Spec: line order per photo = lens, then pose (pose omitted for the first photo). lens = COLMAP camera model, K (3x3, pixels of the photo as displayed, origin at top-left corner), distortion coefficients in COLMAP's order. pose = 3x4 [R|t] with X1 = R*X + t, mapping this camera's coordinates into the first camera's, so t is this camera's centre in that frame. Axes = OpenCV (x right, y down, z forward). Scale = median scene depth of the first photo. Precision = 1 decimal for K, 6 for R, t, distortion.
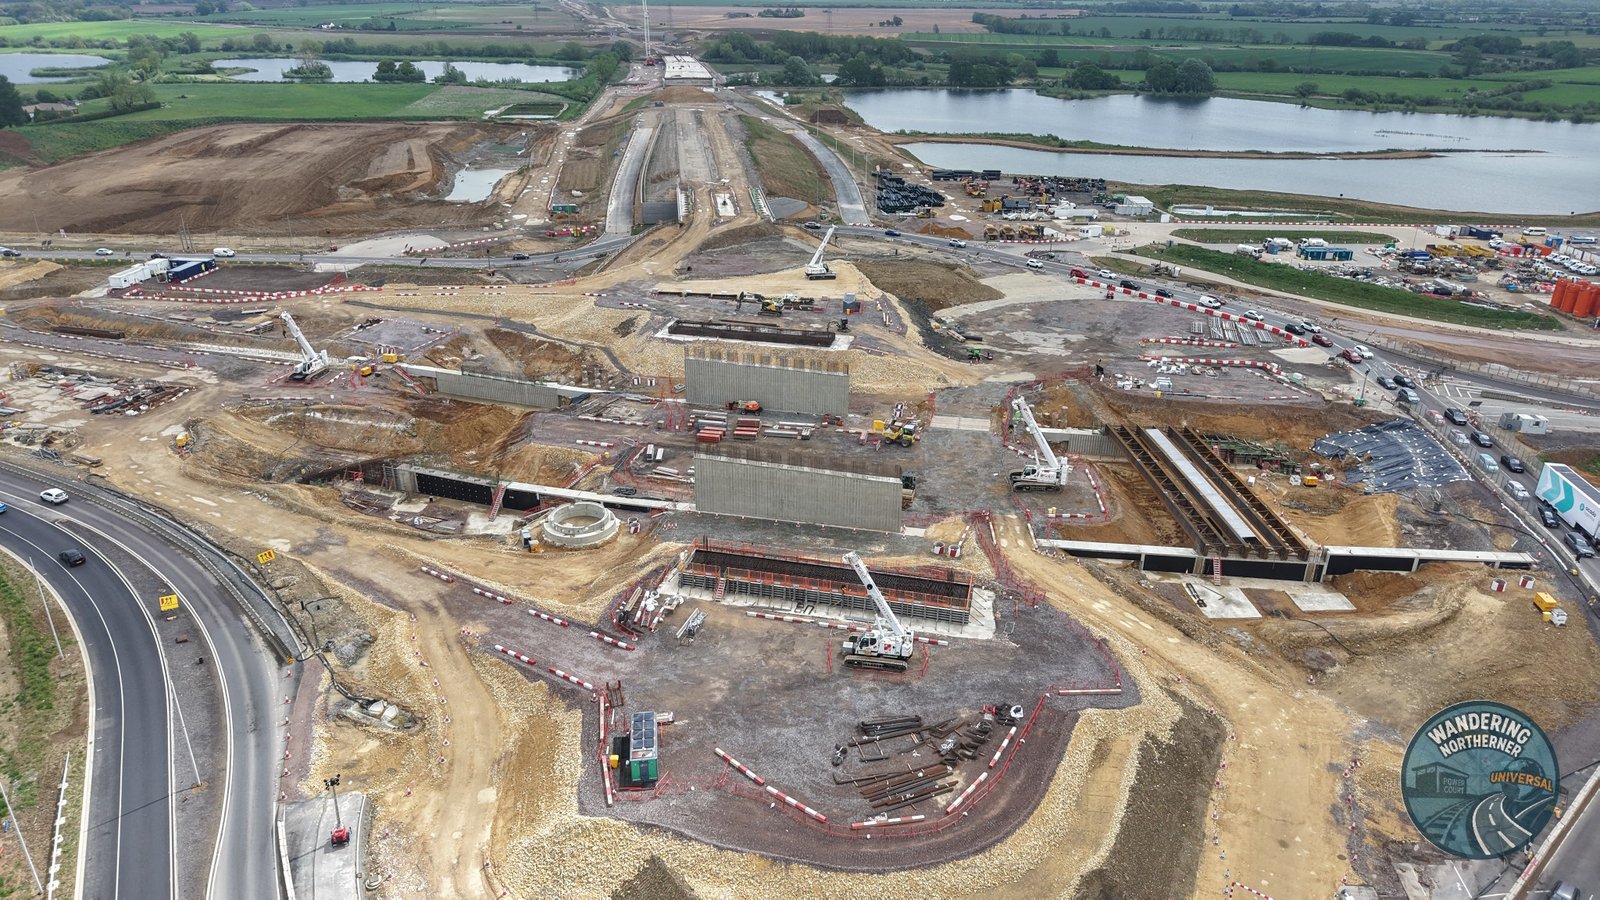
lens RADIAL K [[1073.0, 0, 799.6], [0, 1073.0, 450.1], [0, 0, 1]] dist [0.004416, -0.006403]
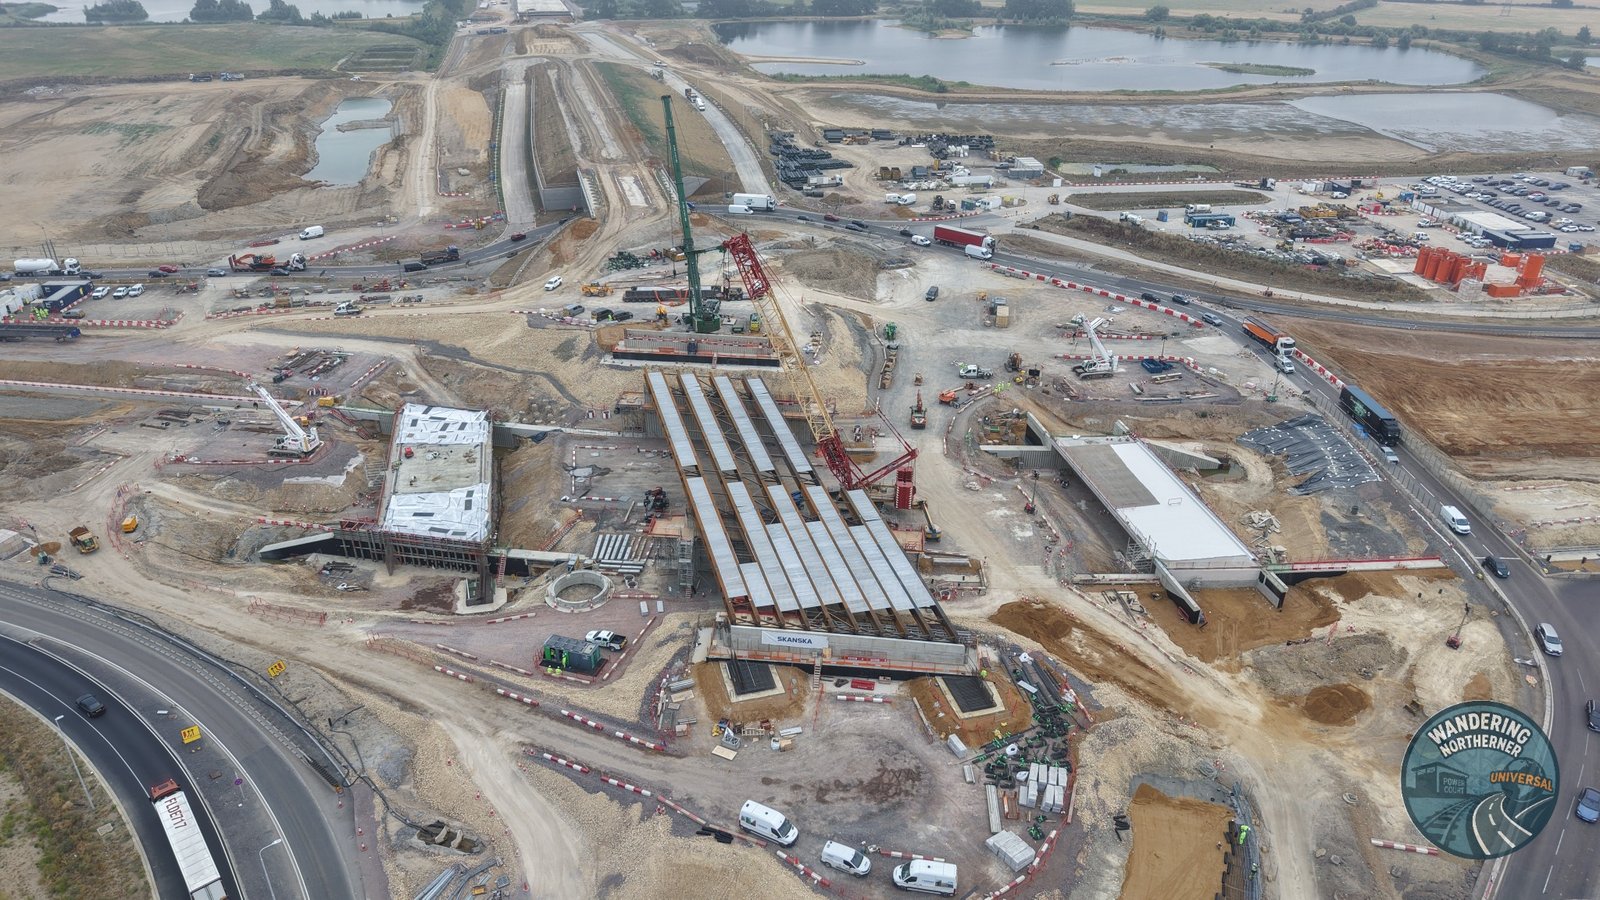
lens RADIAL K [[1073.0, 0, 800.9], [0, 1073.0, 452.2], [0, 0, 1]] dist [0.004416, -0.006403]
pose [[0.989934, -0.067040, 0.124648, -0.062764], [0.056302, 0.994549, 0.087761, -0.078097], [-0.129852, -0.079860, 0.988312, -0.012749]]
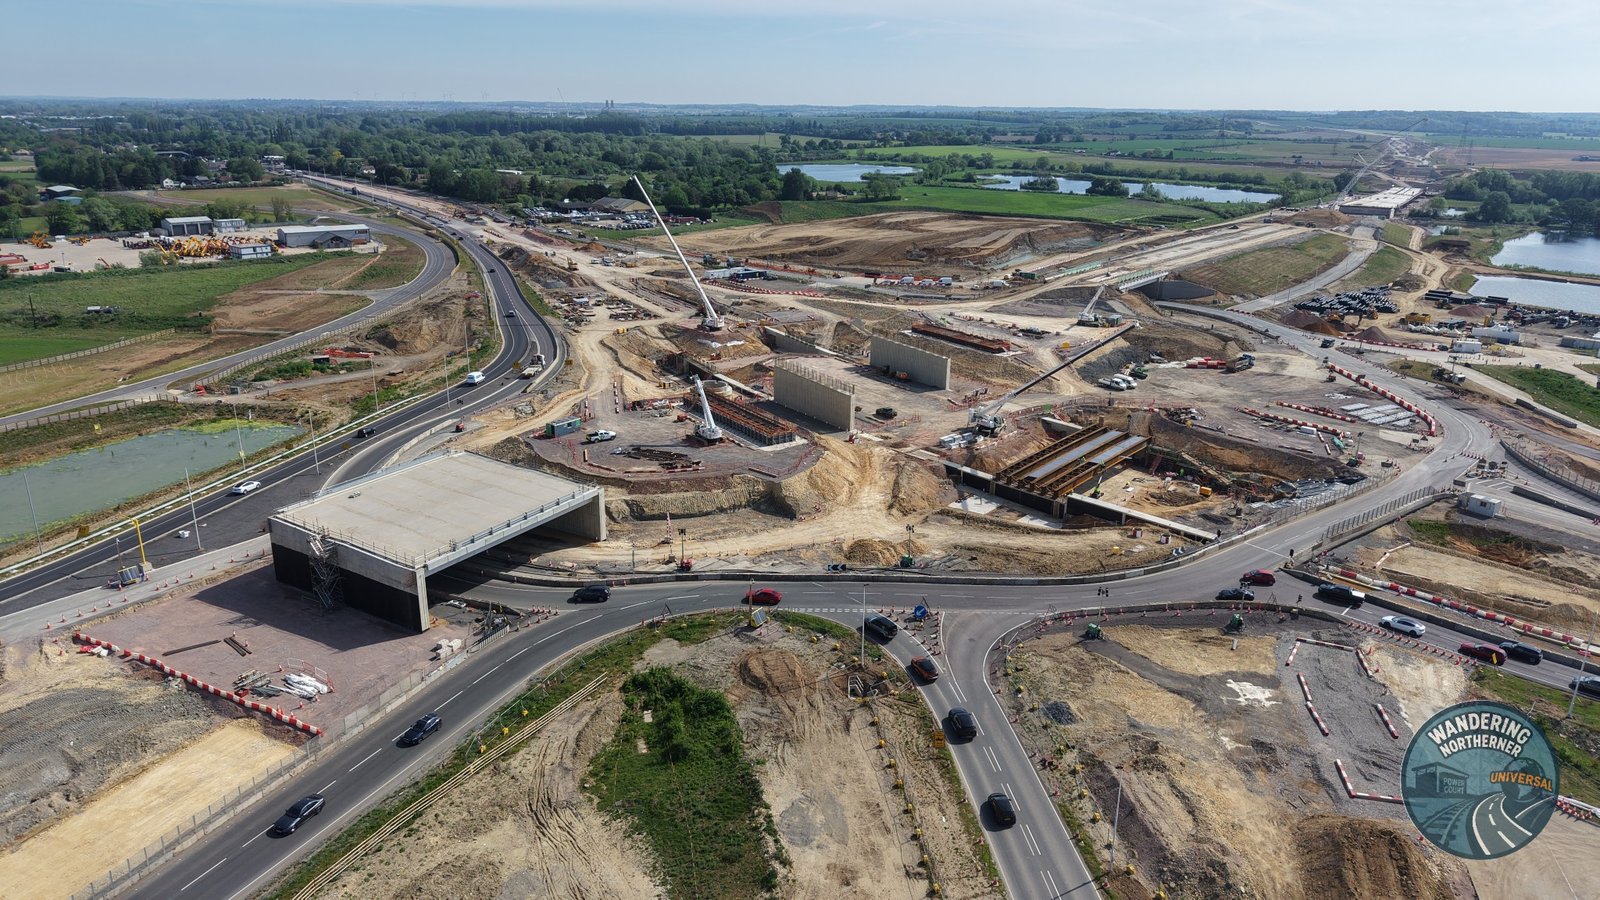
lens RADIAL K [[1073.0, 0, 801.9], [0, 1073.0, 457.2], [0, 0, 1]] dist [0.004416, -0.006403]
pose [[0.732835, 0.210260, -0.647104, 0.566325], [-0.280555, 0.959820, -0.005855, 0.077738], [0.619873, 0.185839, 0.762379, -0.108312]]
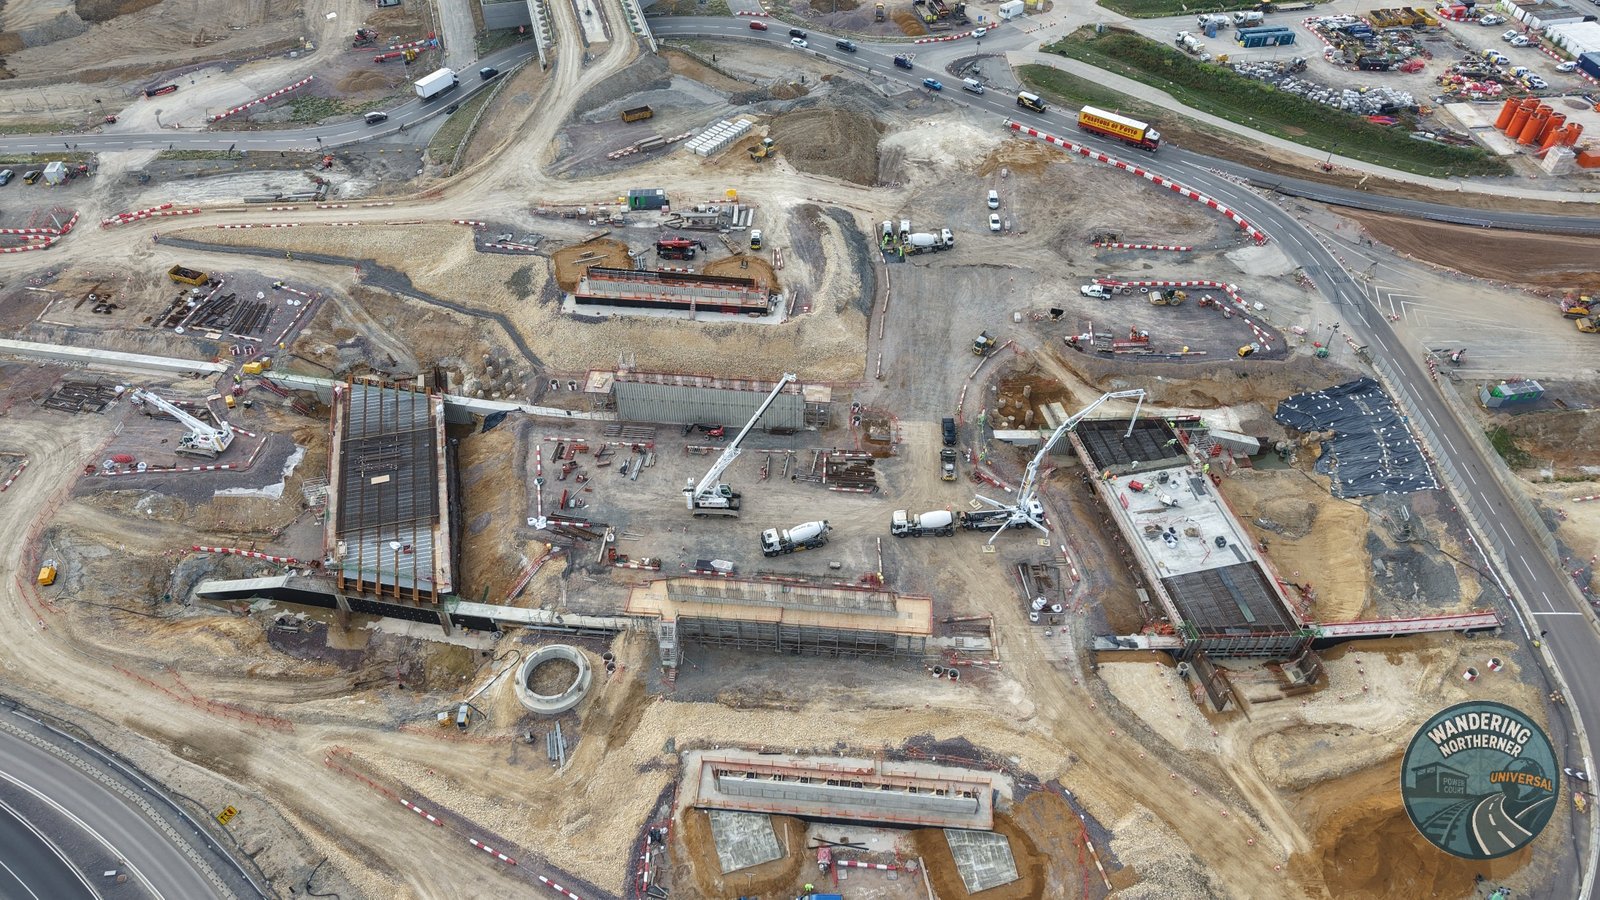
lens RADIAL K [[1073.0, 0, 800.7], [0, 1073.0, 454.4], [0, 0, 1]] dist [0.004416, -0.006403]
pose [[0.987946, -0.111366, 0.107522, -0.039077], [0.063462, 0.924905, 0.374864, -0.243006], [-0.141194, -0.363522, 0.920823, 0.099888]]
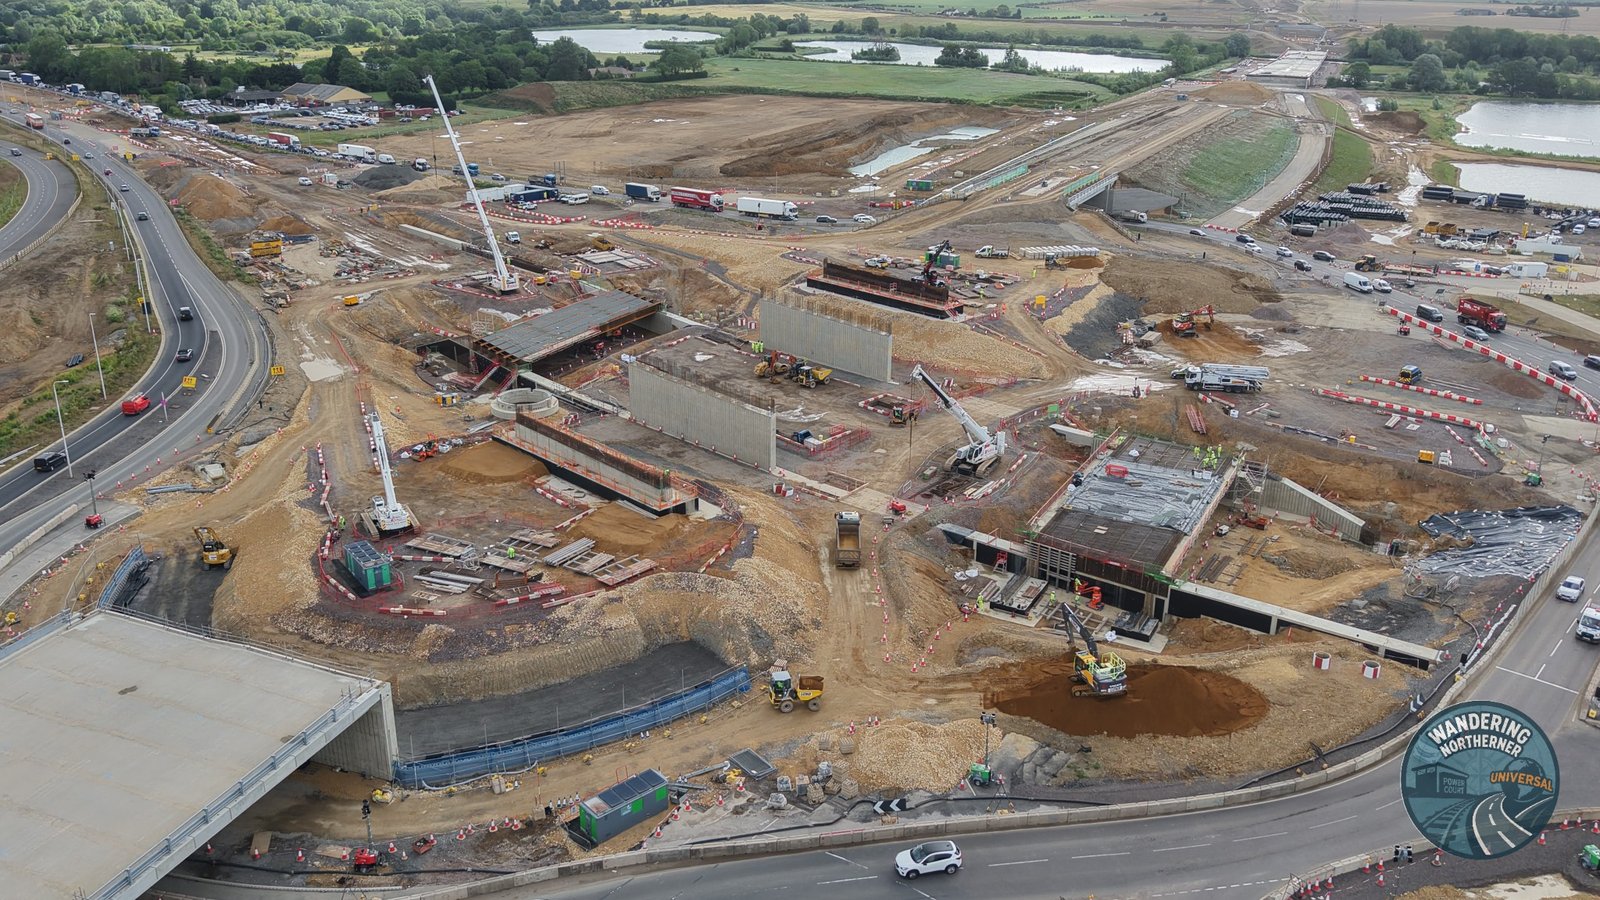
lens RADIAL K [[1303.0, 0, 807.0], [0, 1303.0, 439.4], [0, 0, 1]] dist [0.029016, -0.048994]
pose [[0.847940, 0.181847, -0.497924, 0.378002], [-0.216442, 0.976221, -0.012065, 0.030991], [0.483890, 0.118003, 0.867137, 0.004527]]
